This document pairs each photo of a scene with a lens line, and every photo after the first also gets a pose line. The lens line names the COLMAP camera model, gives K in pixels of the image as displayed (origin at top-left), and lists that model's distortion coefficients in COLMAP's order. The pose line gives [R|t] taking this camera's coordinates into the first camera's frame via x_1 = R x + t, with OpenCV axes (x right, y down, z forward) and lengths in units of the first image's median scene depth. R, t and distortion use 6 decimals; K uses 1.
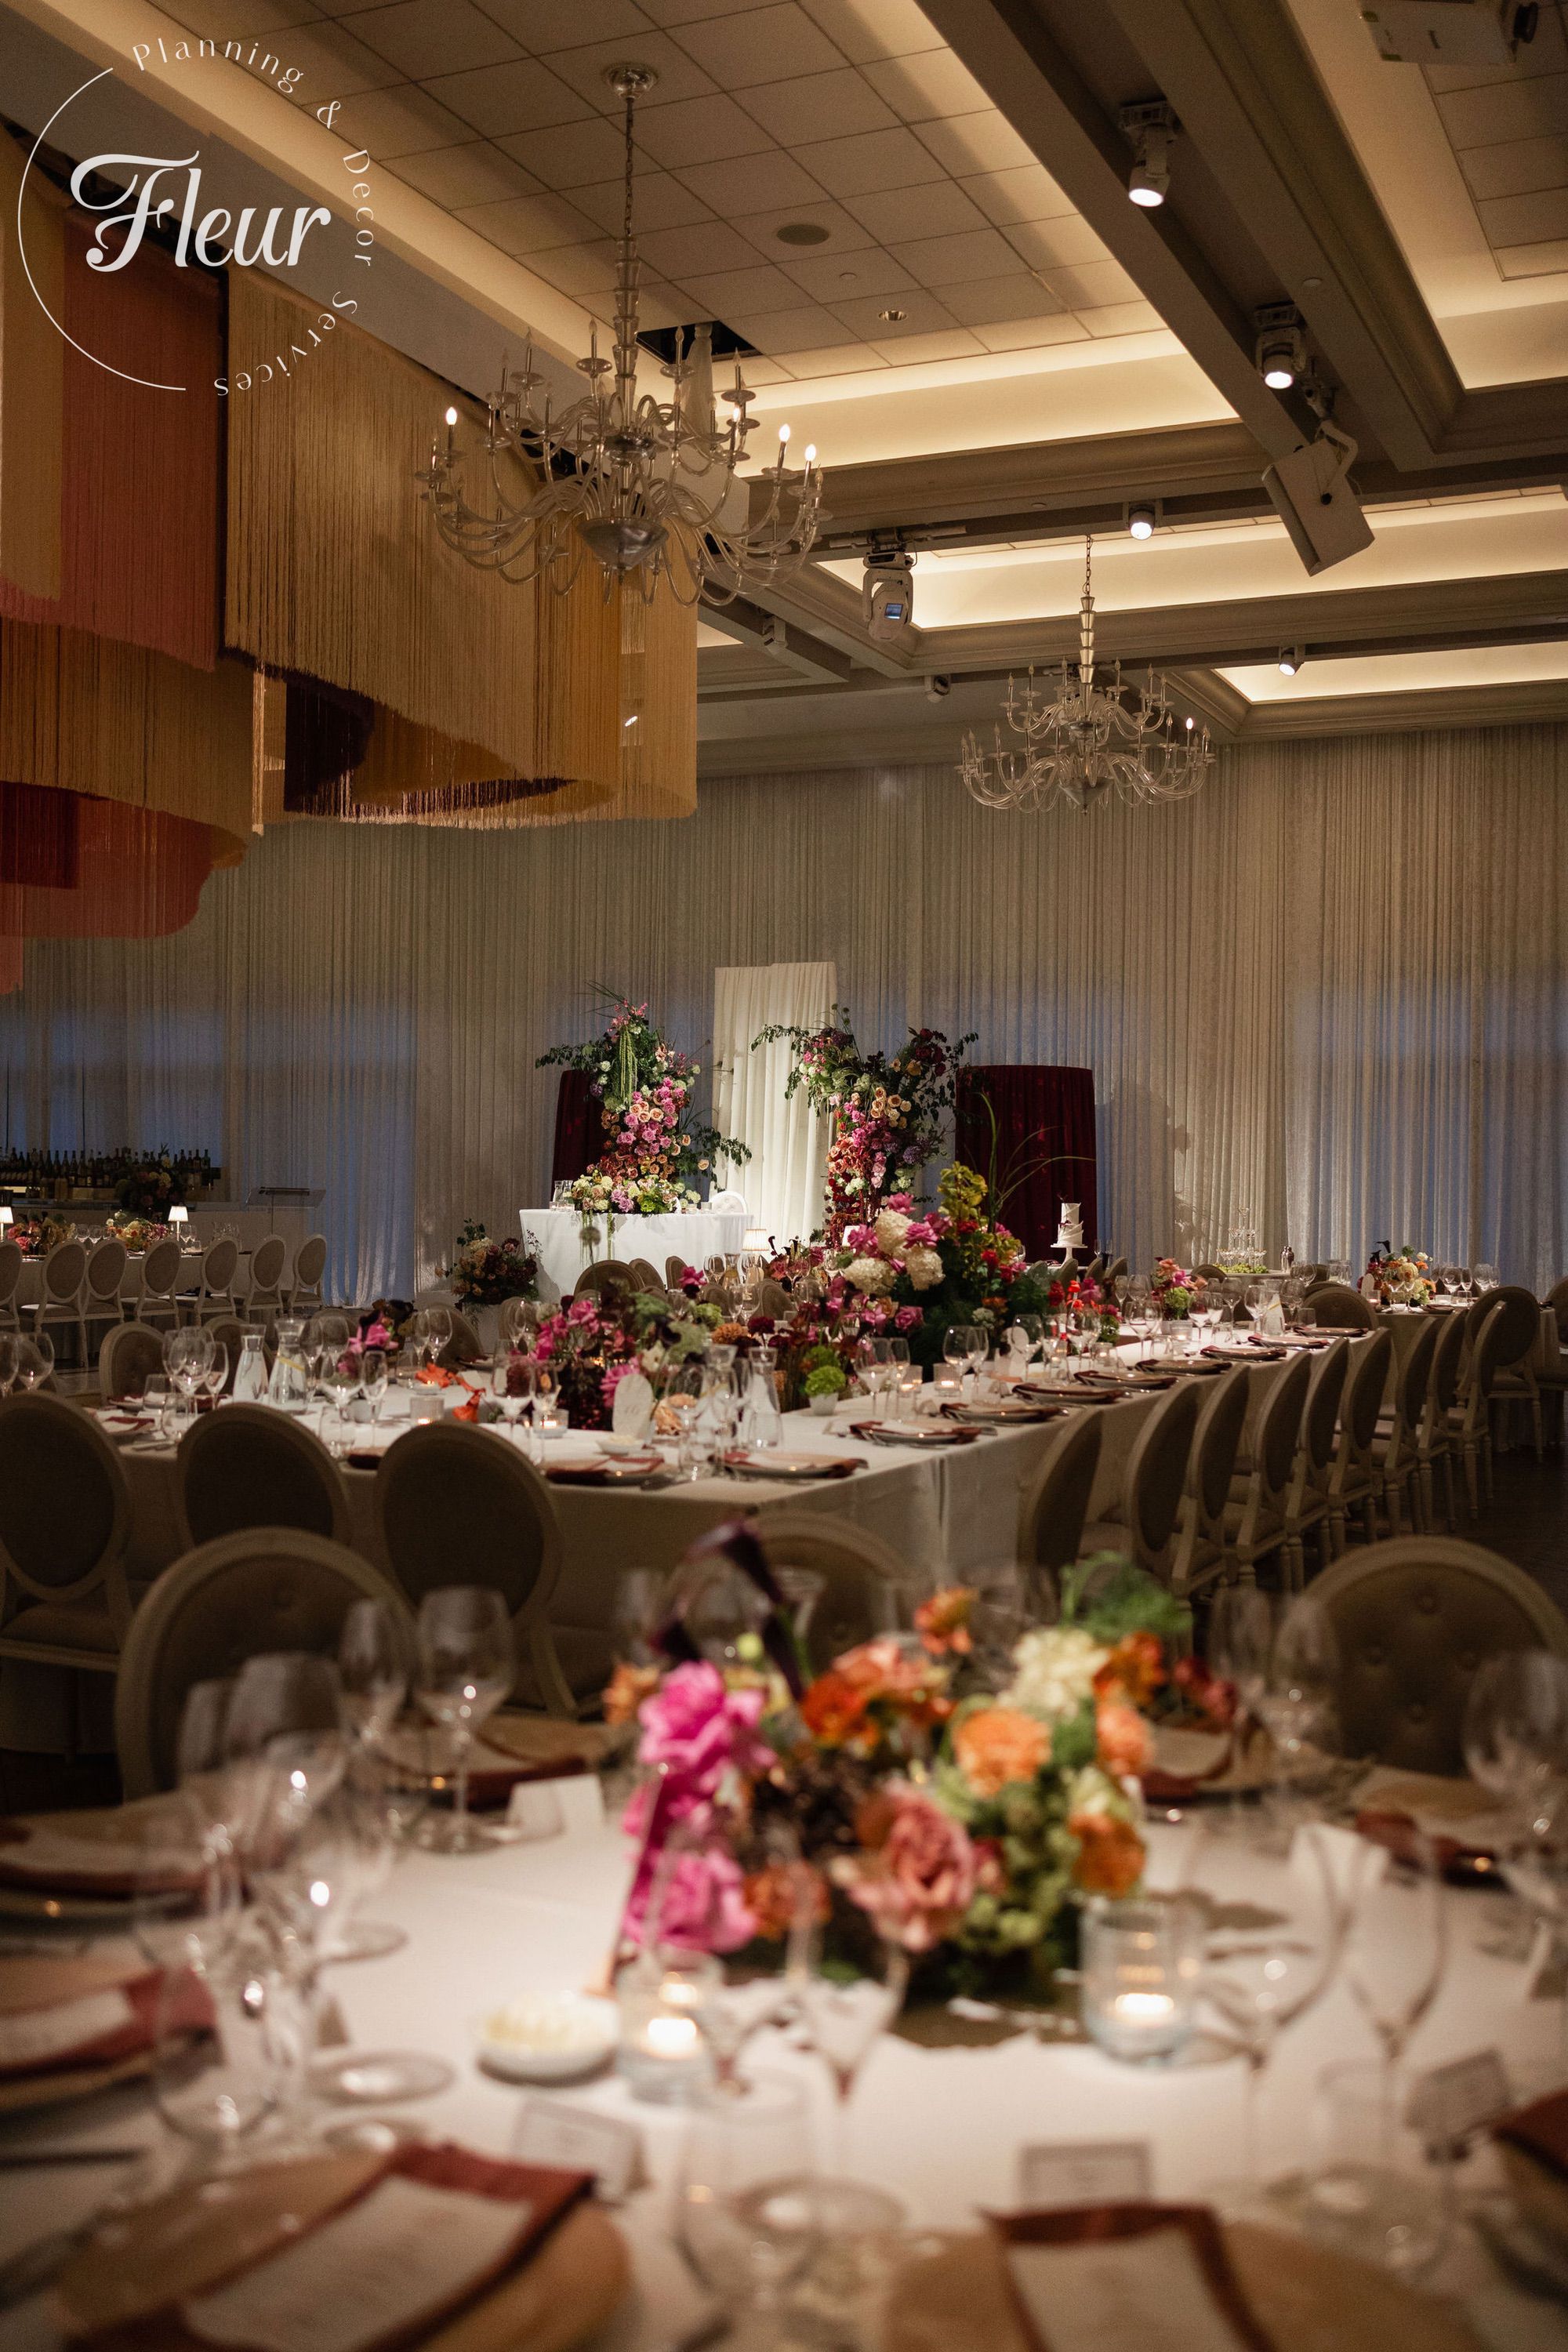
lens RADIAL K [[2381.2, 0, 781.5], [0, 2381.2, 1213.1], [0, 0, 1]] dist [0.026822, -0.000328]
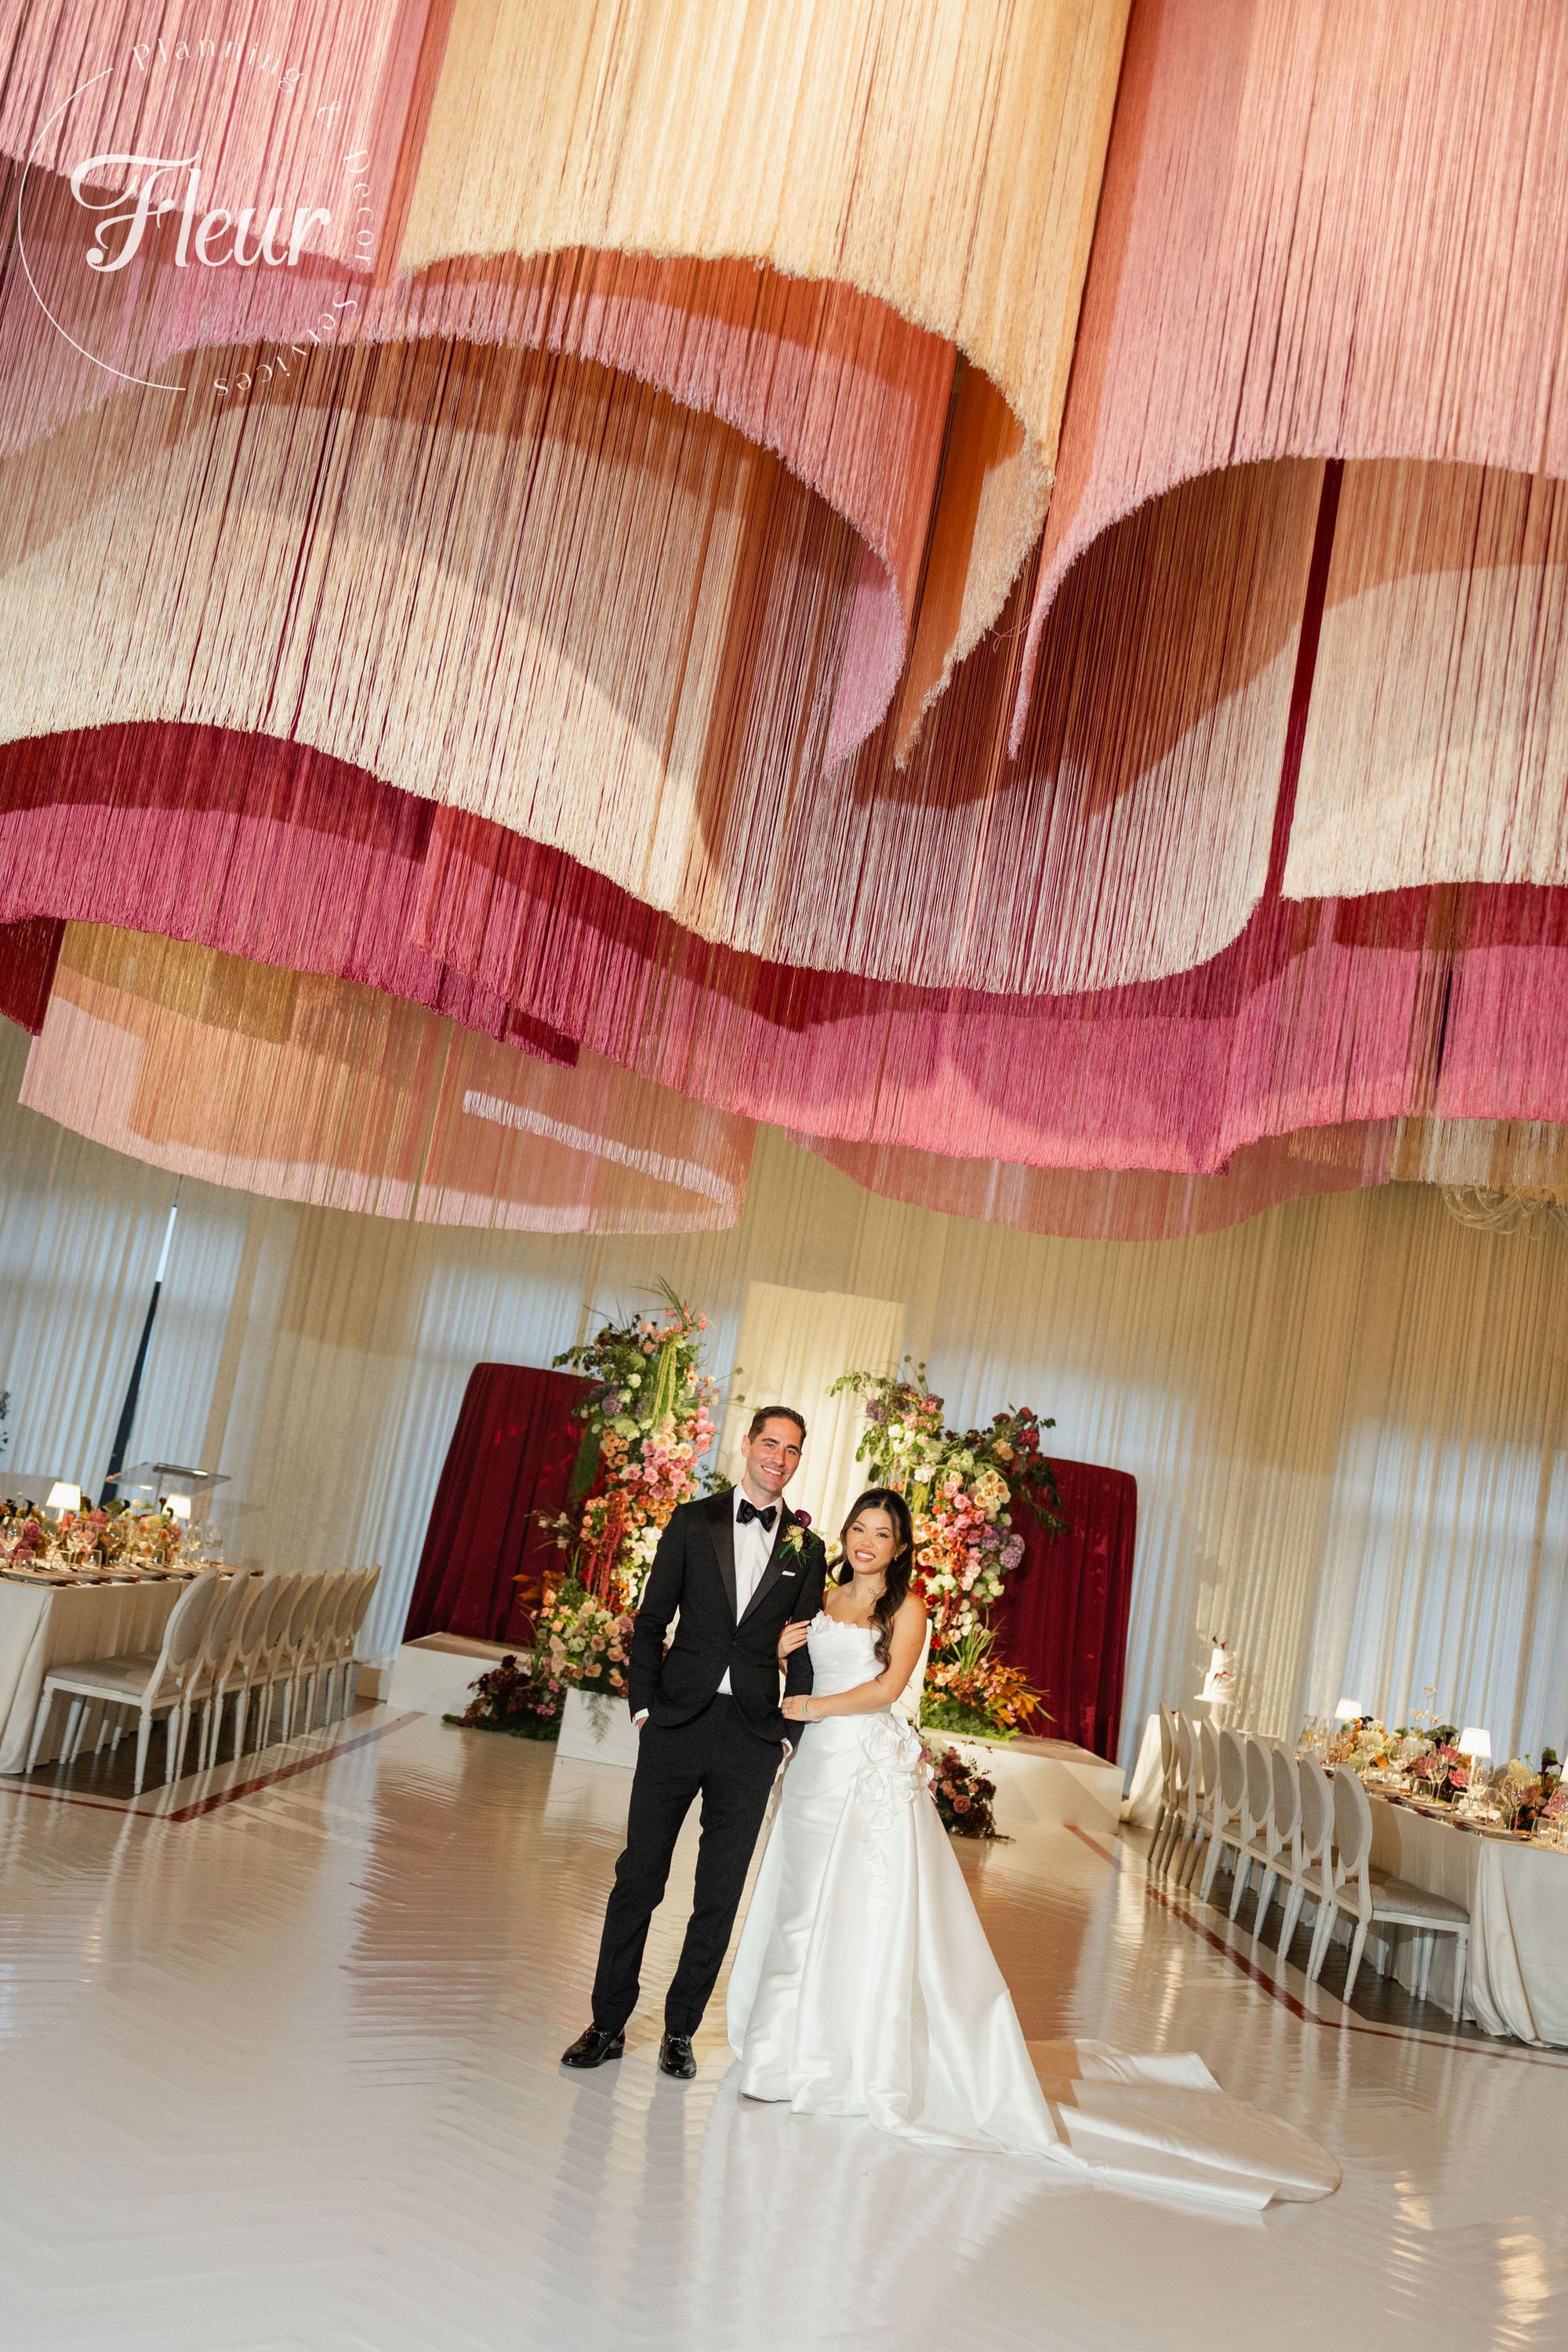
lens RADIAL K [[2342.2, 0, 784.0], [0, 2342.2, 1176.0], [0, 0, 1]] dist [0.009590, -0.005643]
pose [[0.891248, 0.205383, 0.404344, -0.366888], [-0.150690, 0.975032, -0.163109, -0.008383], [-0.427749, 0.084440, 0.899945, 0.273212]]
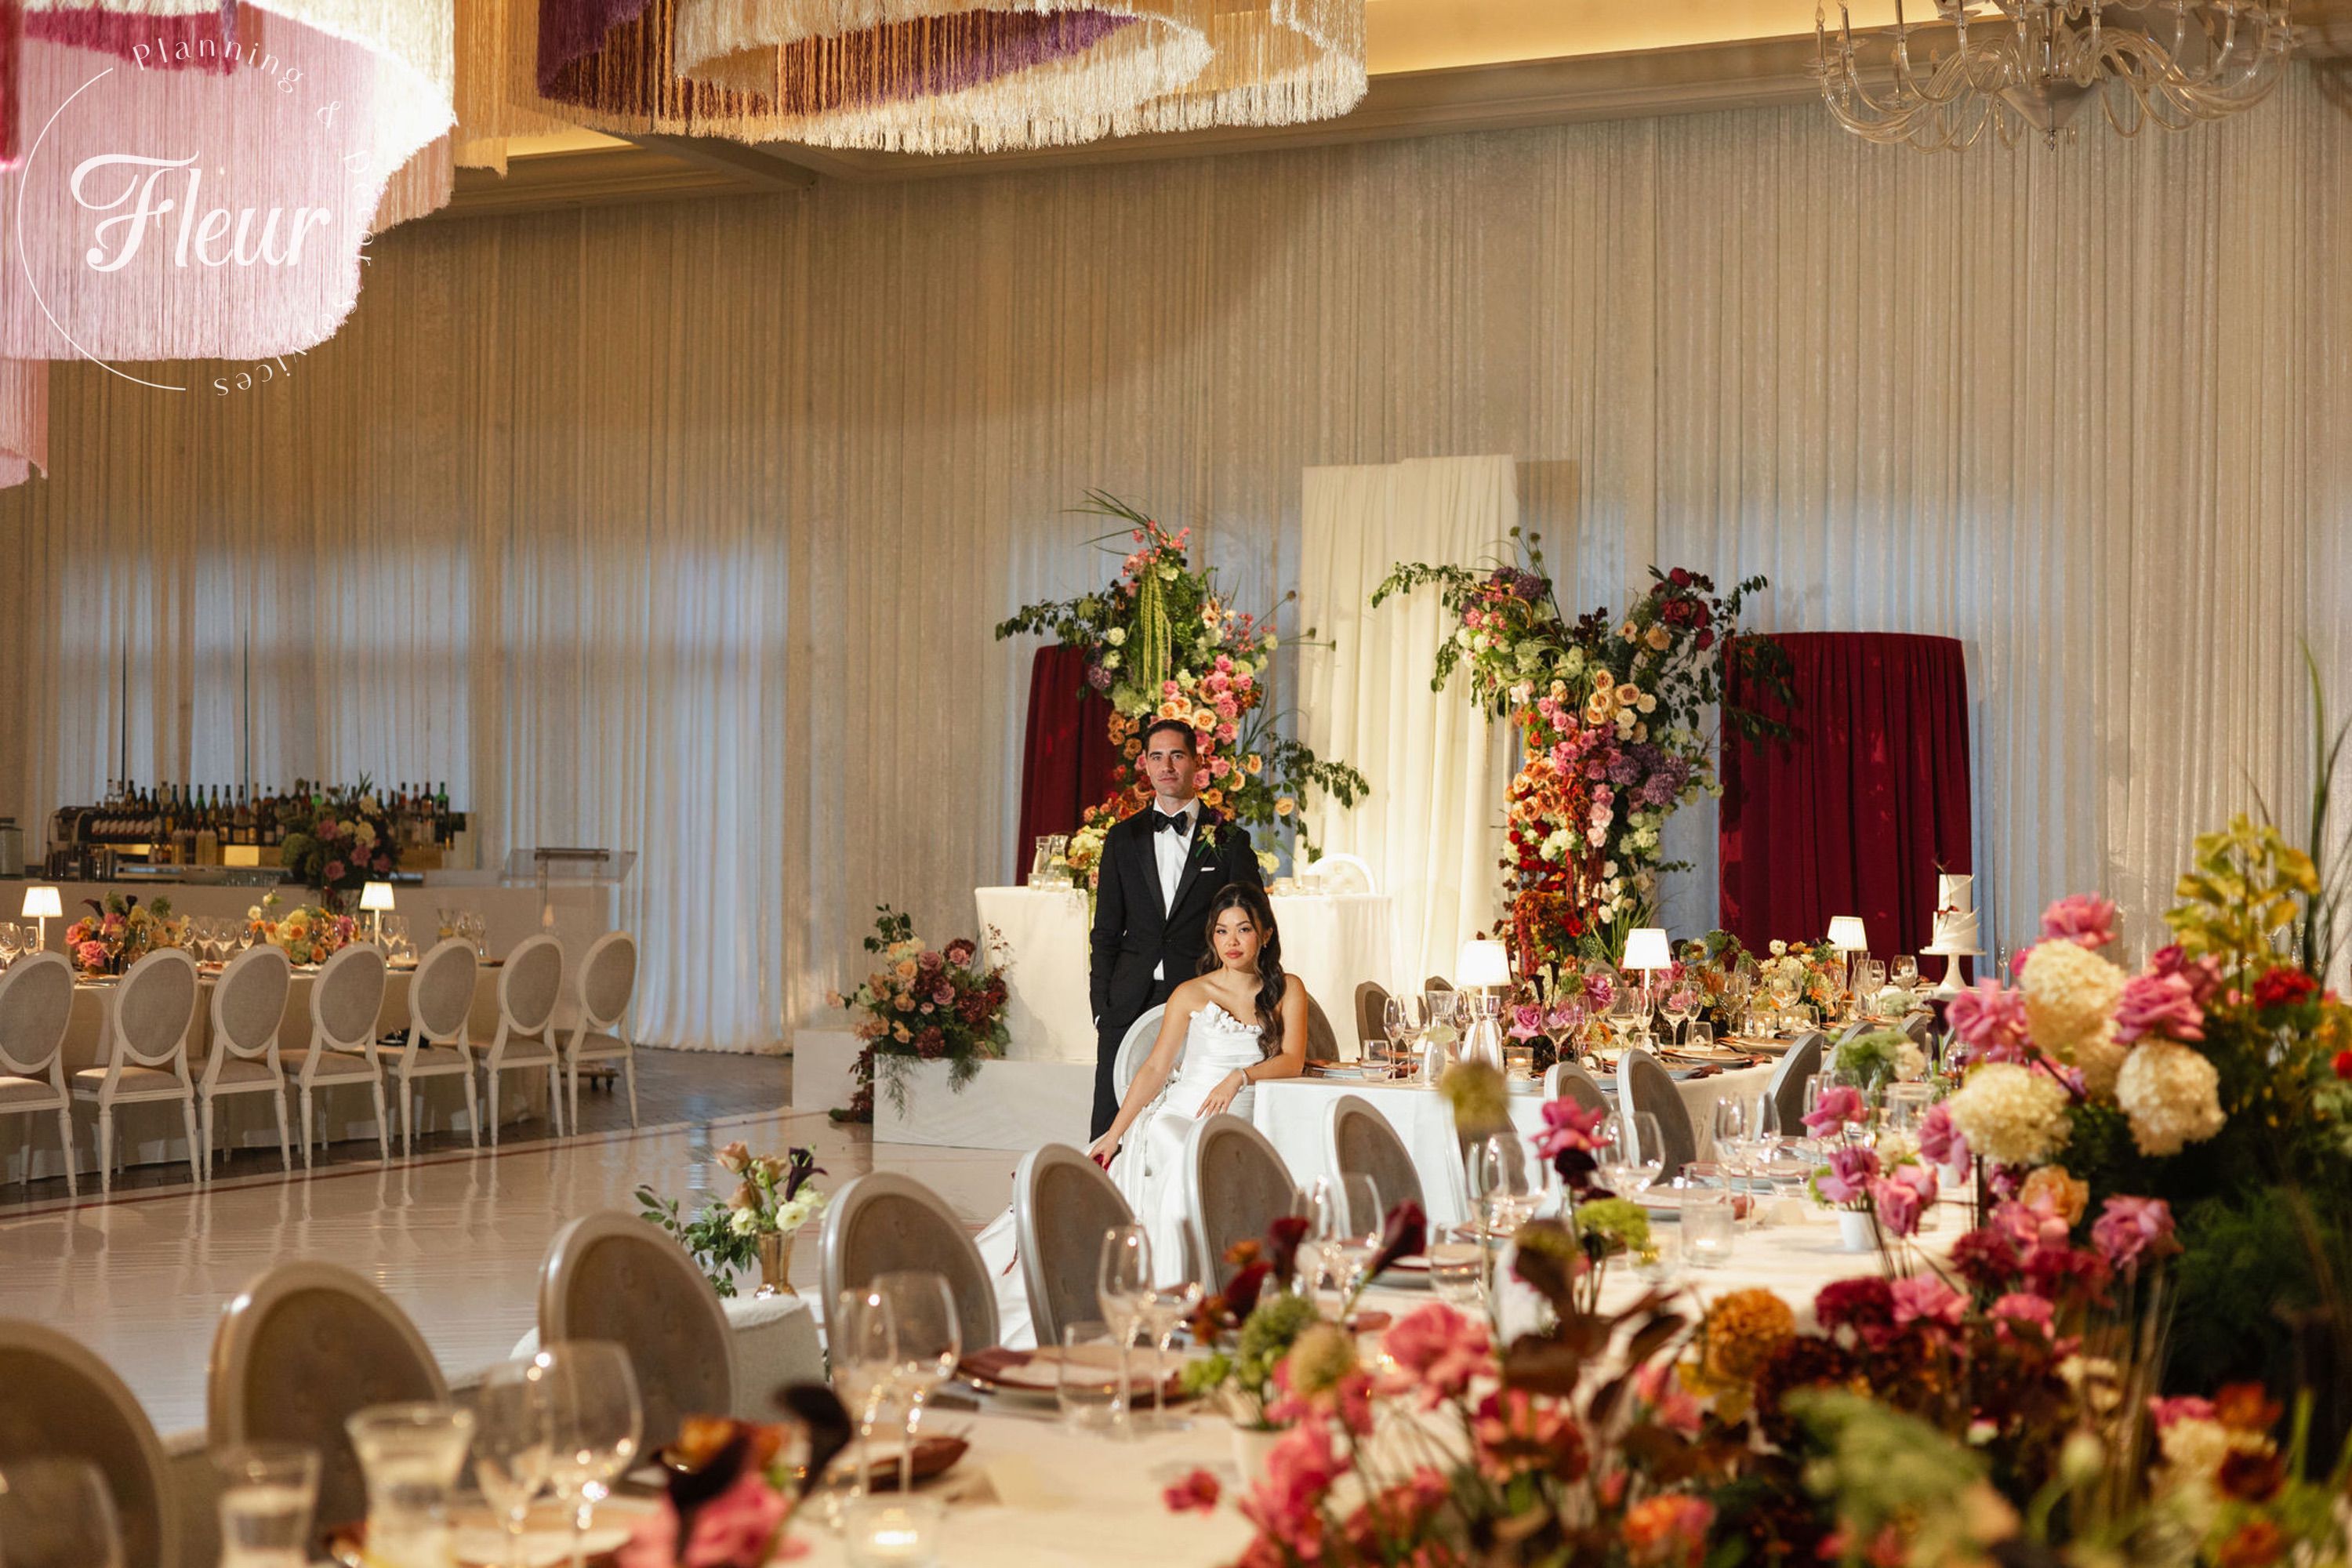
lens RADIAL K [[3357.2, 0, 1176.0], [0, 3357.2, 784.0], [0, 0, 1]] dist [-0.006675, 0.116353]
pose [[0.999430, -0.002875, -0.033627, -0.032652], [0.002029, 0.999682, -0.025153, -0.005532], [0.033689, 0.025070, 0.999118, 0.190335]]
